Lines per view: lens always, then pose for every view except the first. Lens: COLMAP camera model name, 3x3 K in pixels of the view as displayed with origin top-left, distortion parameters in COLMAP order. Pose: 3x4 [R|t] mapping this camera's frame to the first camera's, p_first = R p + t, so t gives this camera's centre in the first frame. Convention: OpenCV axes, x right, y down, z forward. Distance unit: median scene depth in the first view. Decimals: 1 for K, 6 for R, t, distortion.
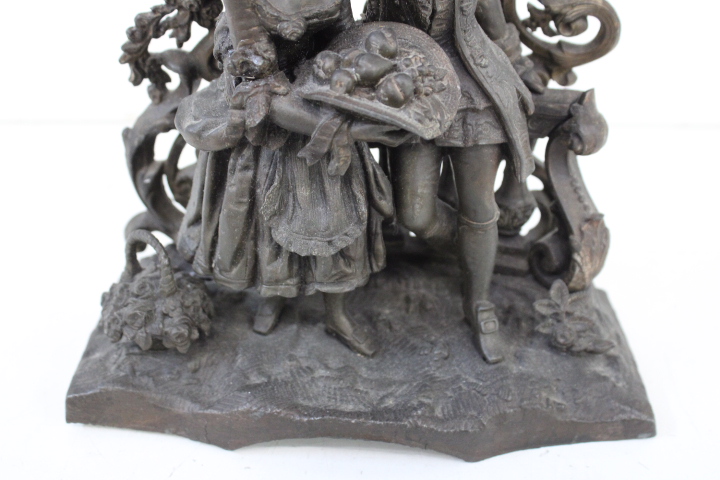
lens RADIAL K [[897.1, 0, 359.2], [0, 897.1, 235.8], [0, 0, 1]] dist [-0.076581, 0.000000]
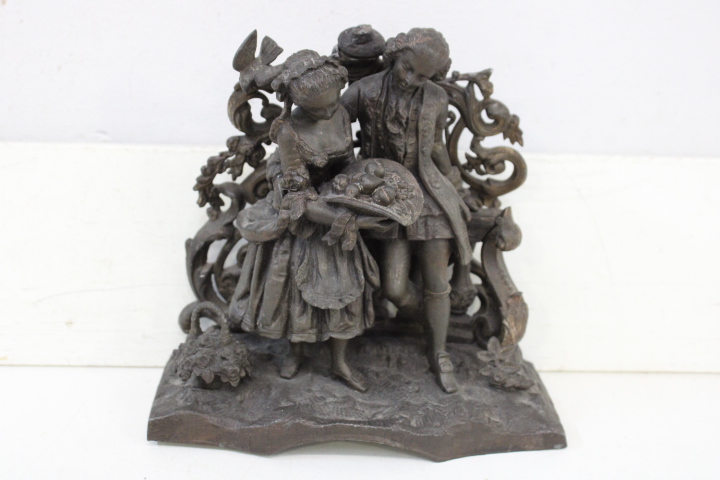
lens RADIAL K [[998.2, 0, 362.2], [0, 998.2, 238.0], [0, 0, 1]] dist [-0.060439, 0.000000]
pose [[0.998253, -0.000600, 0.059087, -0.087362], [0.013626, 0.975337, -0.220299, 0.254559], [-0.057498, 0.220719, 0.973641, -0.617967]]
